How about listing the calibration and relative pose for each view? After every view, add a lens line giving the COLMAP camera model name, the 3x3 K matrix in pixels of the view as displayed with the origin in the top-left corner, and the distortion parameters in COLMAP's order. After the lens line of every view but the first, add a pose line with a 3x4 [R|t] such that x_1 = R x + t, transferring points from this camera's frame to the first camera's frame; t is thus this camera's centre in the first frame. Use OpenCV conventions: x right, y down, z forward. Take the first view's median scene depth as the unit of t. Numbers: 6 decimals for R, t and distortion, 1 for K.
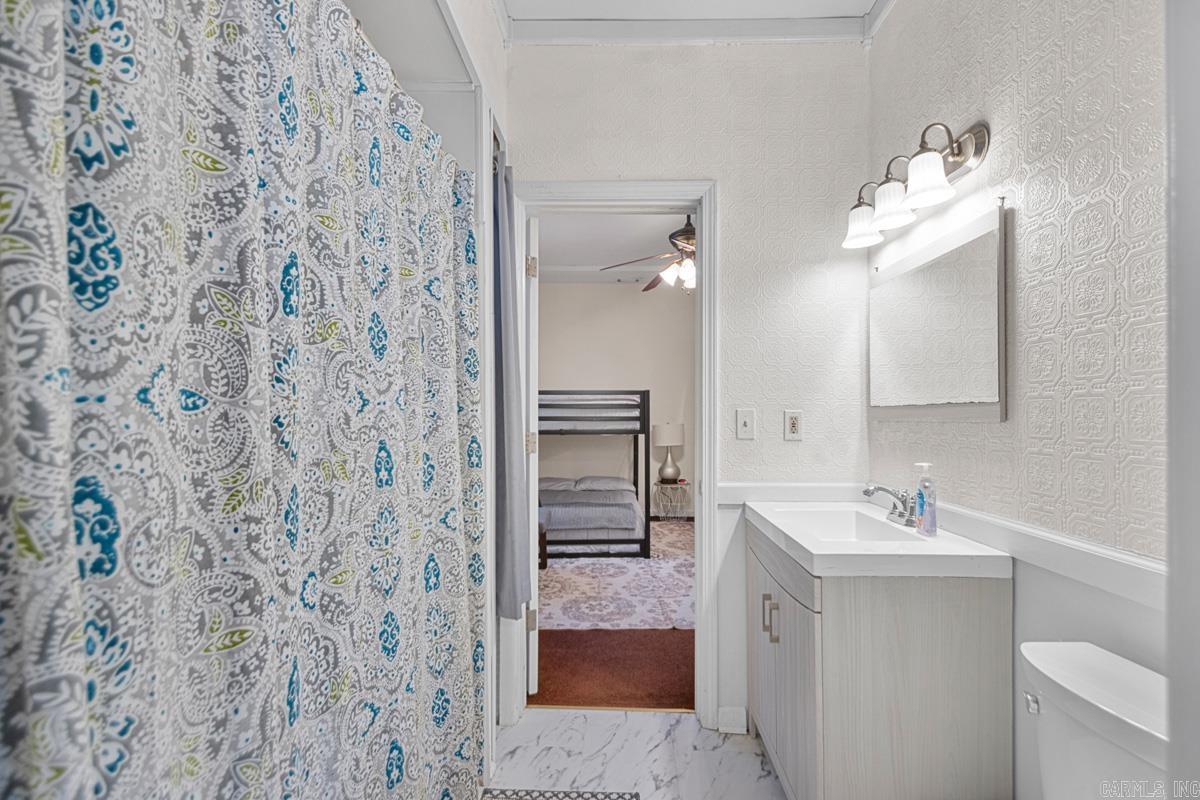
lens RADIAL K [[559.2, 0, 603.4], [0, 559.2, 401.8], [0, 0, 1]] dist [0.004918, -0.001293]
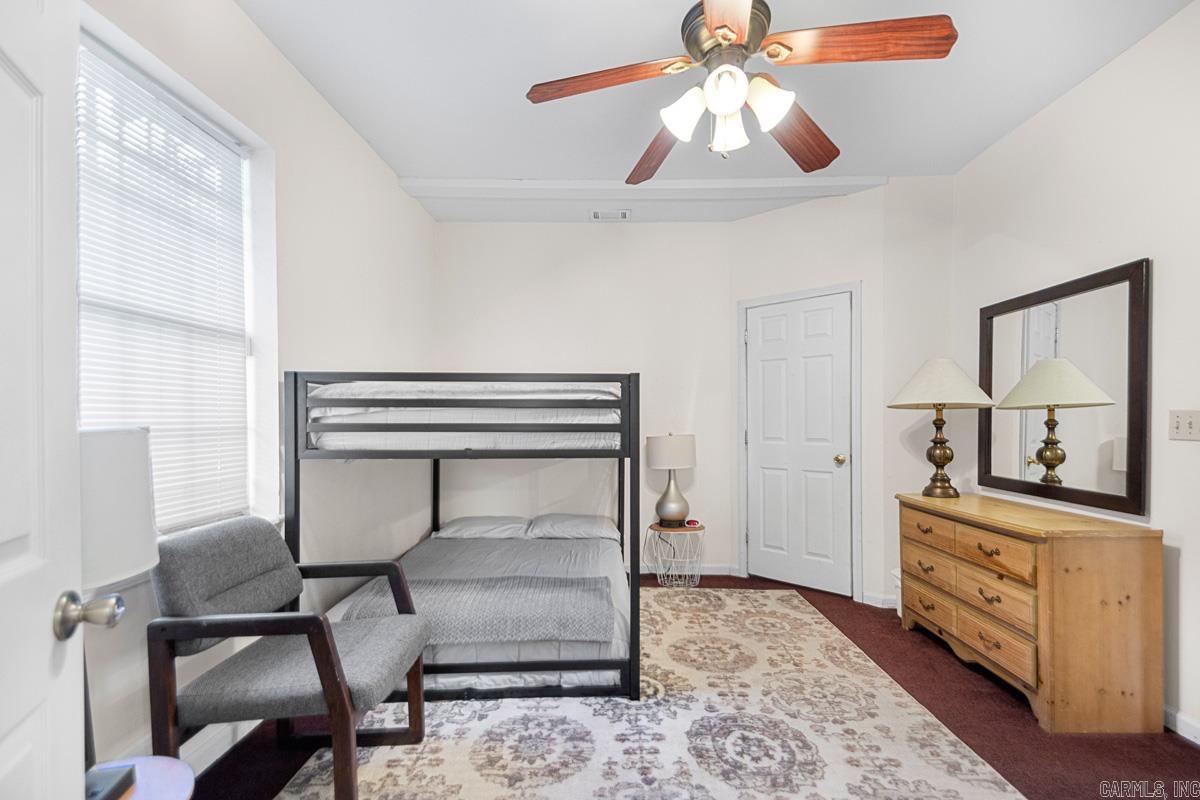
lens RADIAL K [[559.2, 0, 603.8], [0, 559.2, 411.2], [0, 0, 1]] dist [0.004918, -0.001293]
pose [[0.999967, 0.001145, 0.008027, 0.045631], [-0.001205, 0.999971, 0.007508, 0.010834], [-0.008018, -0.007517, 0.999940, 0.483555]]
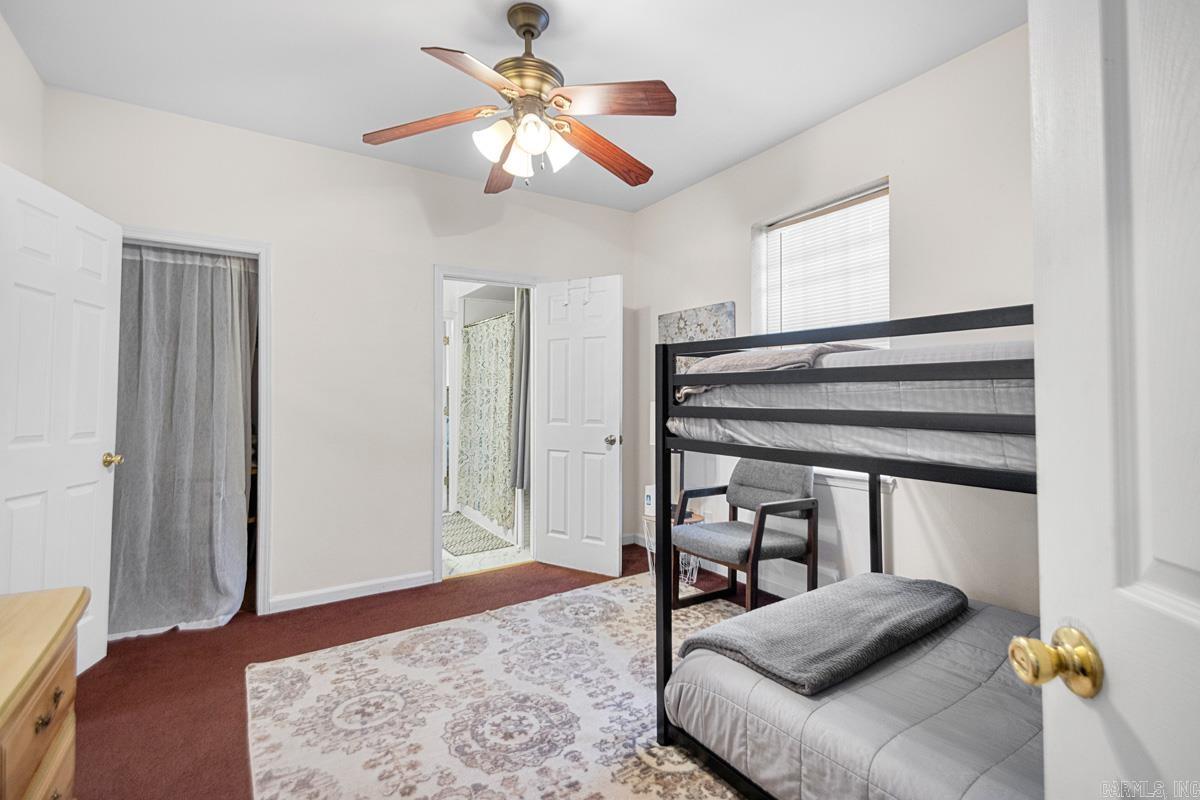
lens RADIAL K [[559.2, 0, 600.9], [0, 559.2, 396.4], [0, 0, 1]] dist [0.004918, -0.001293]
pose [[-0.826375, 0.001443, -0.563118, 0.353317], [0.010555, 0.999861, -0.012927, 0.024629], [0.563021, -0.016626, -0.826275, 1.319184]]
